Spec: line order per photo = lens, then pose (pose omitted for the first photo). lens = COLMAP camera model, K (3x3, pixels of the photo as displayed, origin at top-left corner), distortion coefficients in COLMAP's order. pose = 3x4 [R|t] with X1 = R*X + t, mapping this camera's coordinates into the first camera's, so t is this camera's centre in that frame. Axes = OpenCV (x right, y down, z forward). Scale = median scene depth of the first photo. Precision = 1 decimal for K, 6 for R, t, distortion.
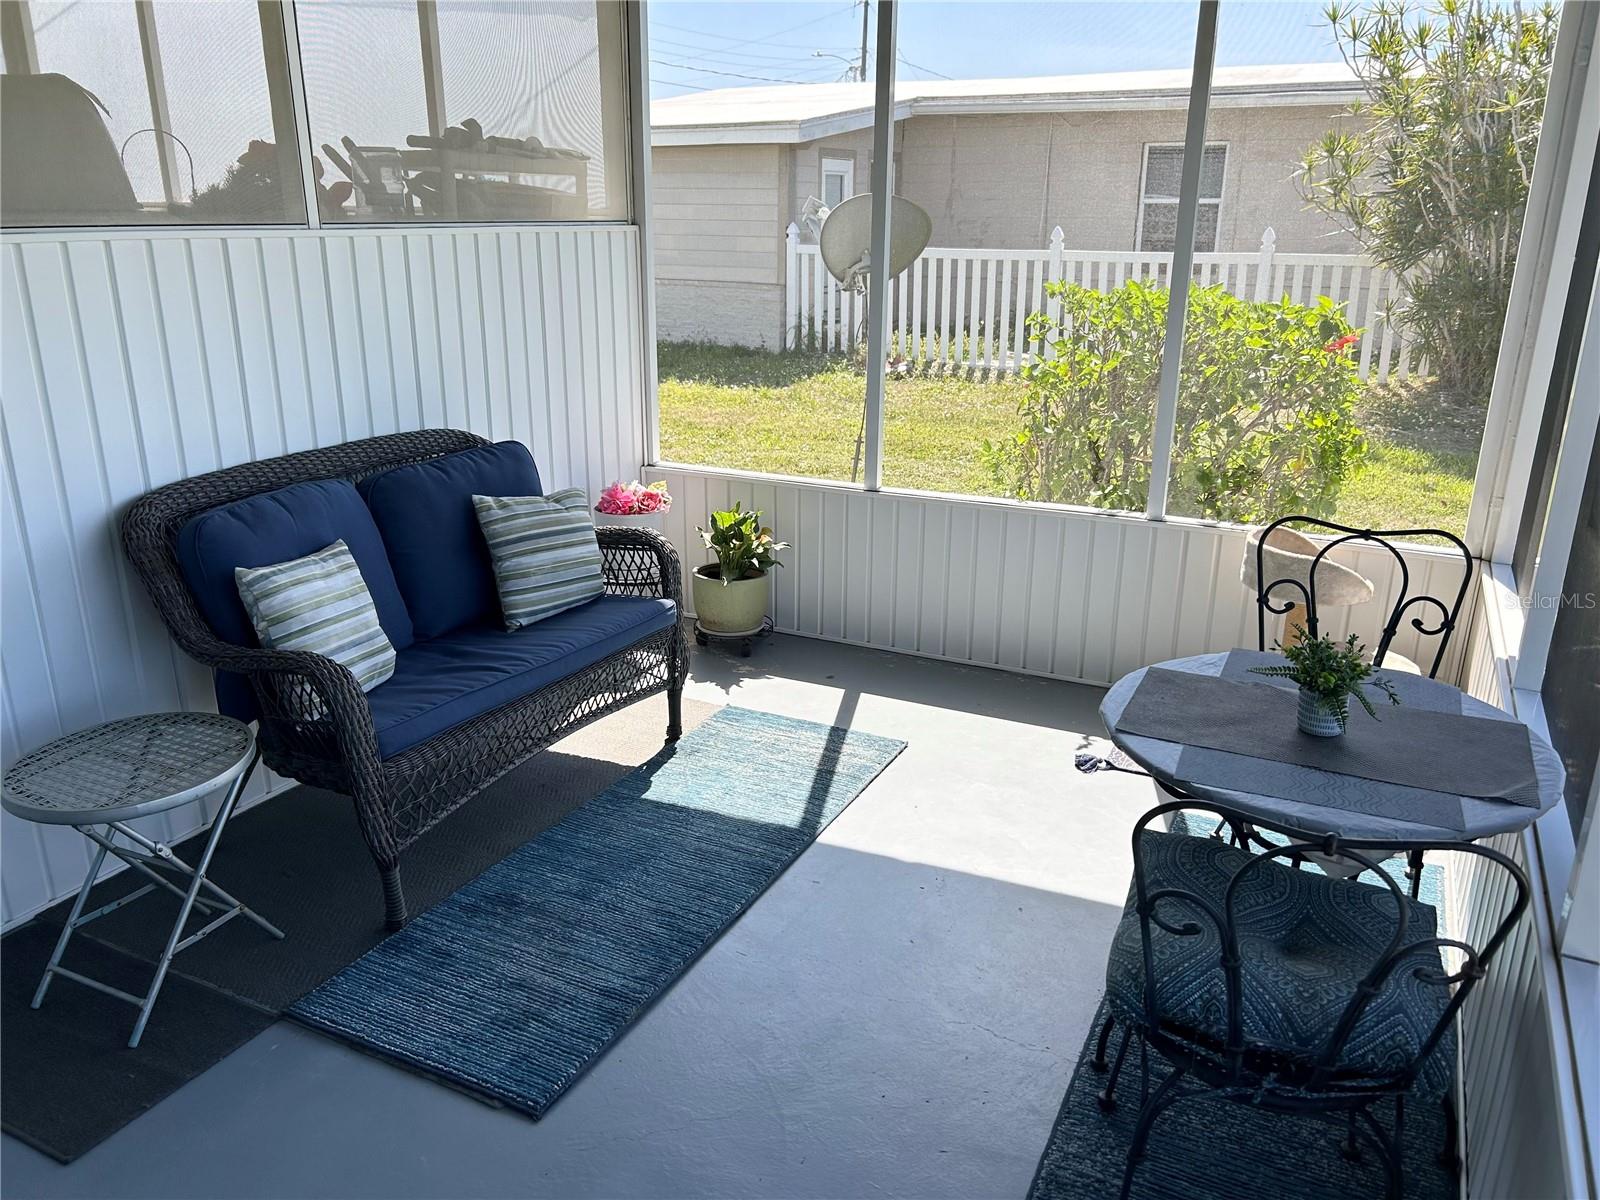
lens RADIAL K [[1194.5, 0, 803.2], [0, 1194.5, 608.7], [0, 0, 1]] dist [0.025458, -0.029328]
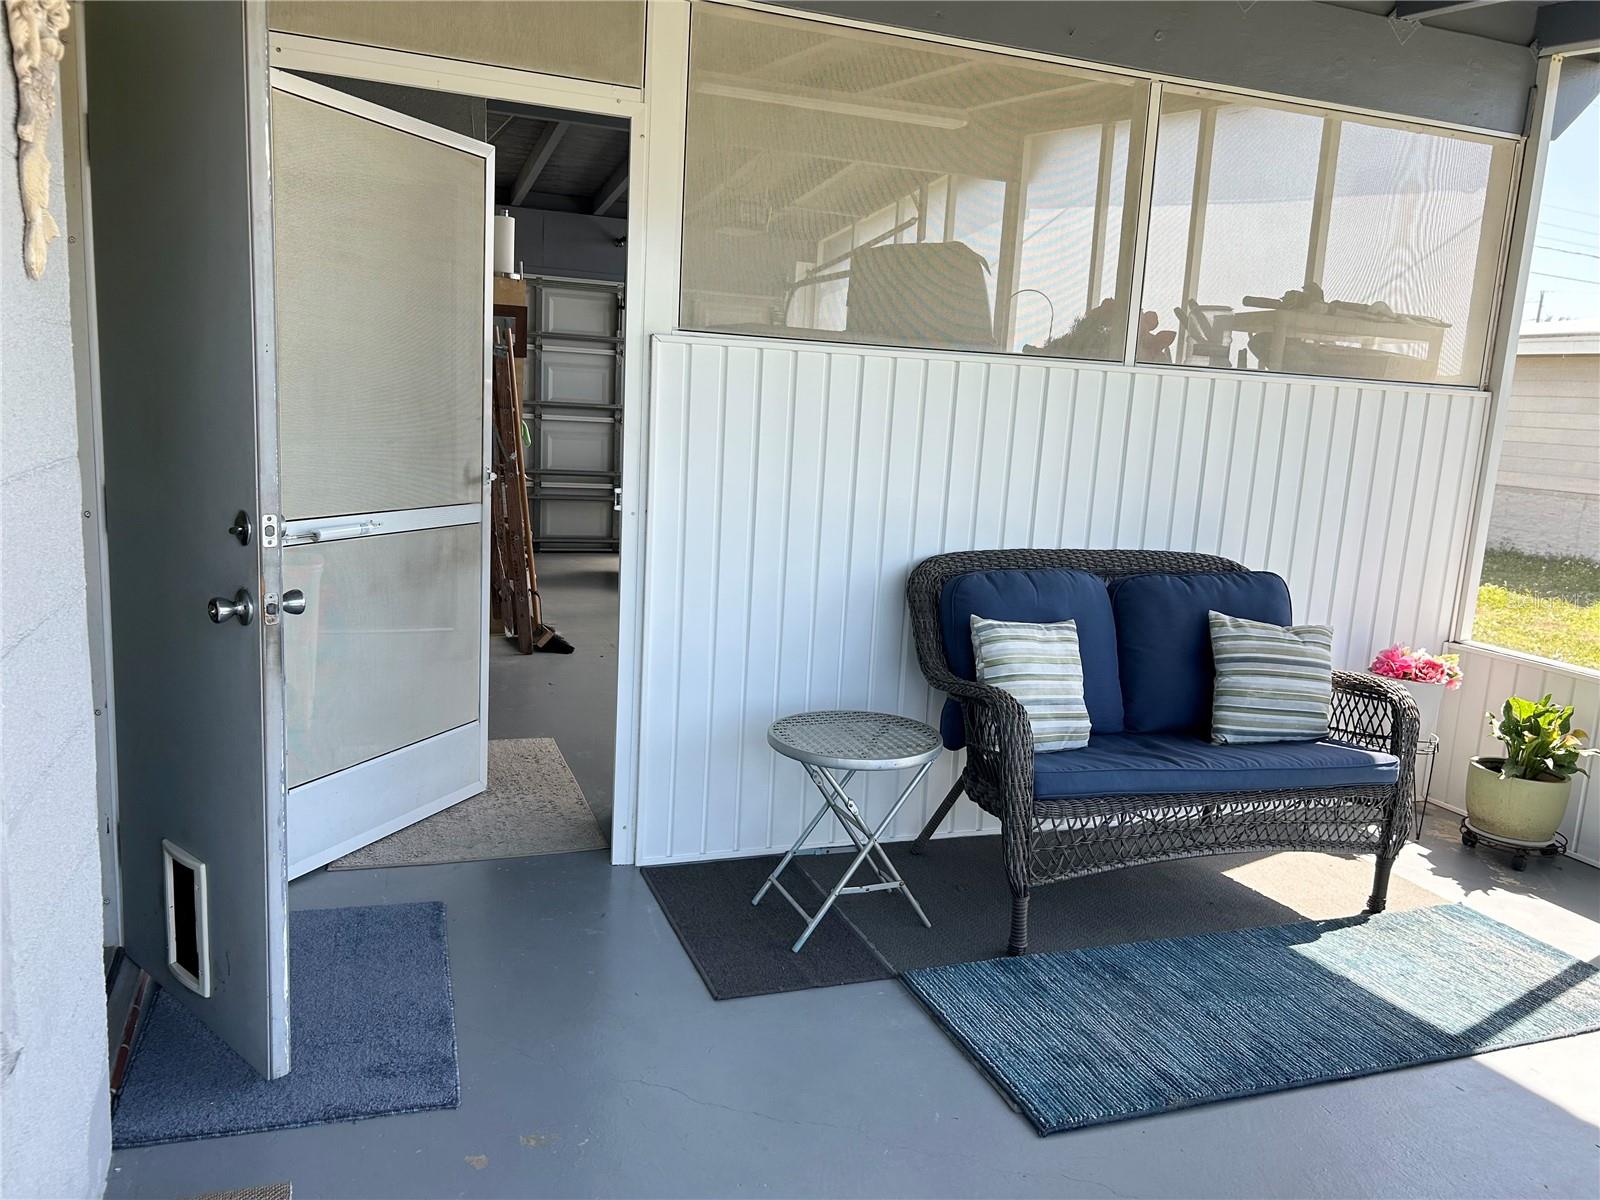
lens RADIAL K [[1194.5, 0, 795.6], [0, 1194.5, 597.7], [0, 0, 1]] dist [0.025458, -0.029328]
pose [[0.728118, 0.147225, -0.669454, 0.167710], [-0.262195, 0.962207, -0.073563, 0.069580], [0.633323, 0.229090, 0.739202, -0.014700]]
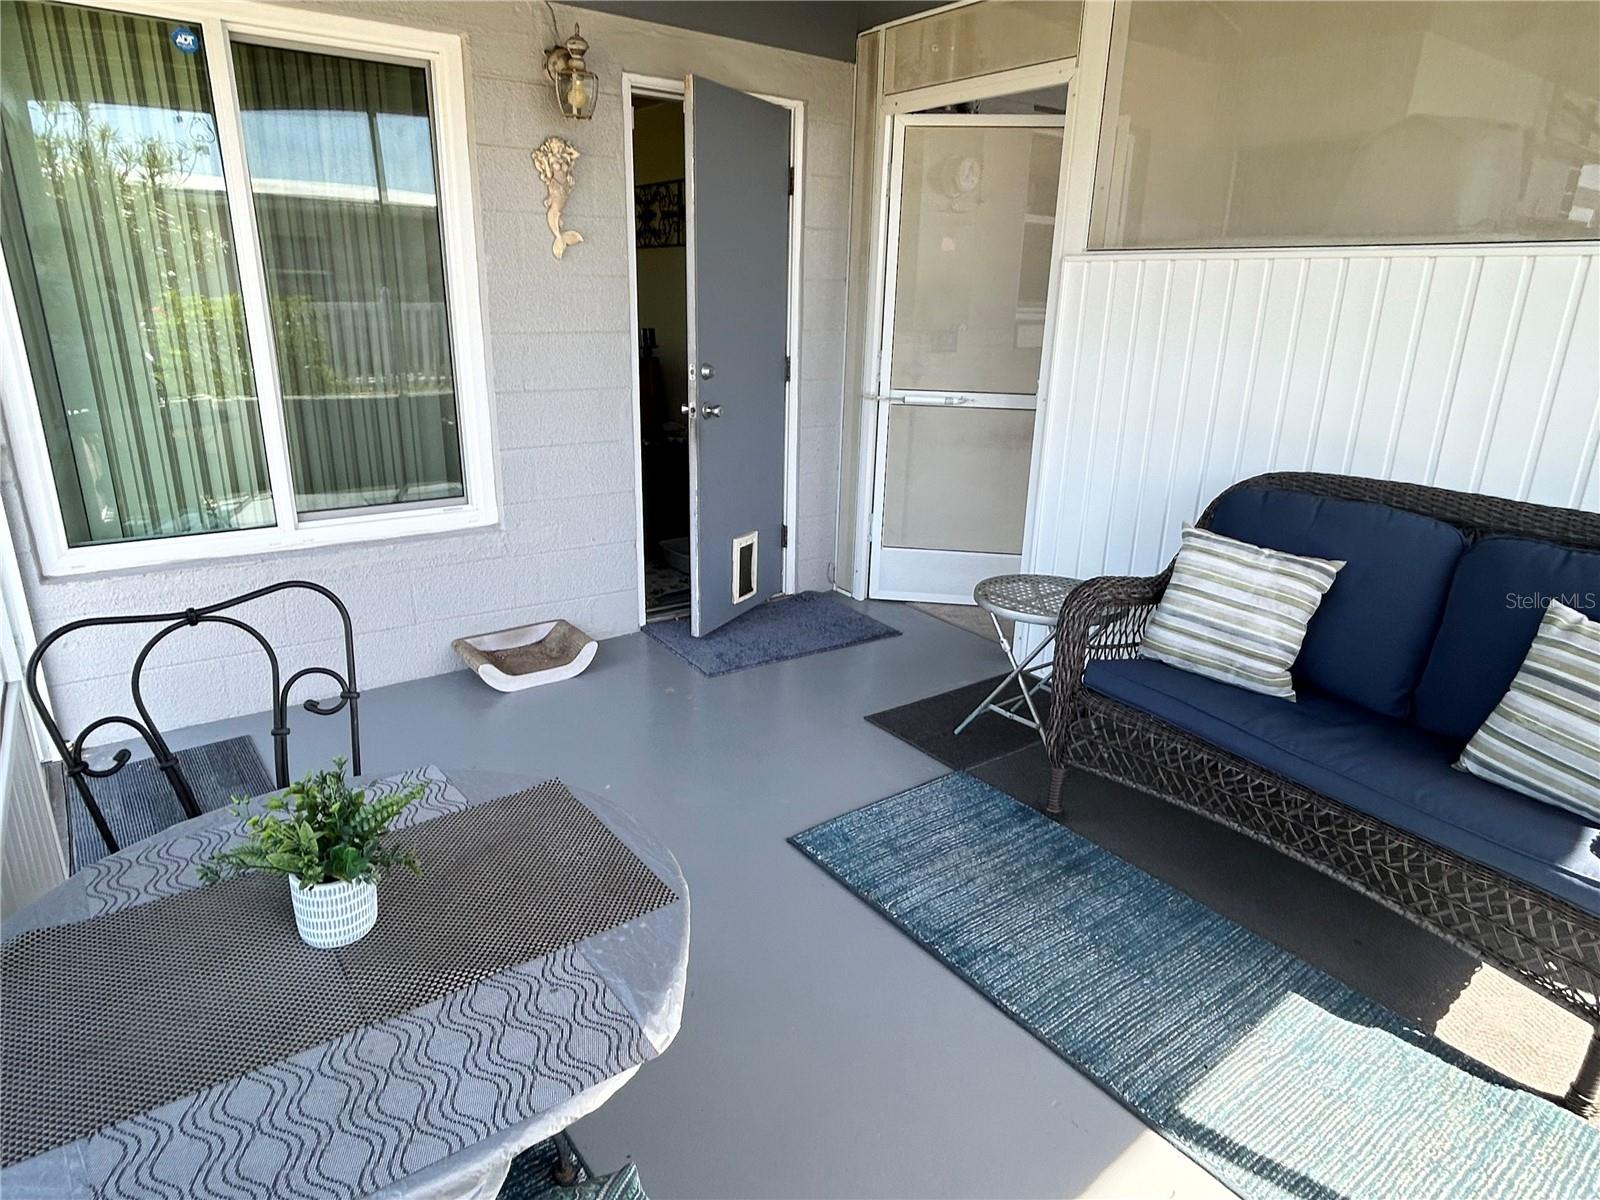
lens RADIAL K [[948.5, 0, 802.1], [0, 948.5, 595.1], [0, 0, 1]] dist [0.002182, -0.000268]
pose [[-0.466578, 0.252773, -0.847591, 0.440597], [-0.300110, 0.856199, 0.420543, -0.208339], [0.832009, 0.450587, -0.323624, 0.825058]]
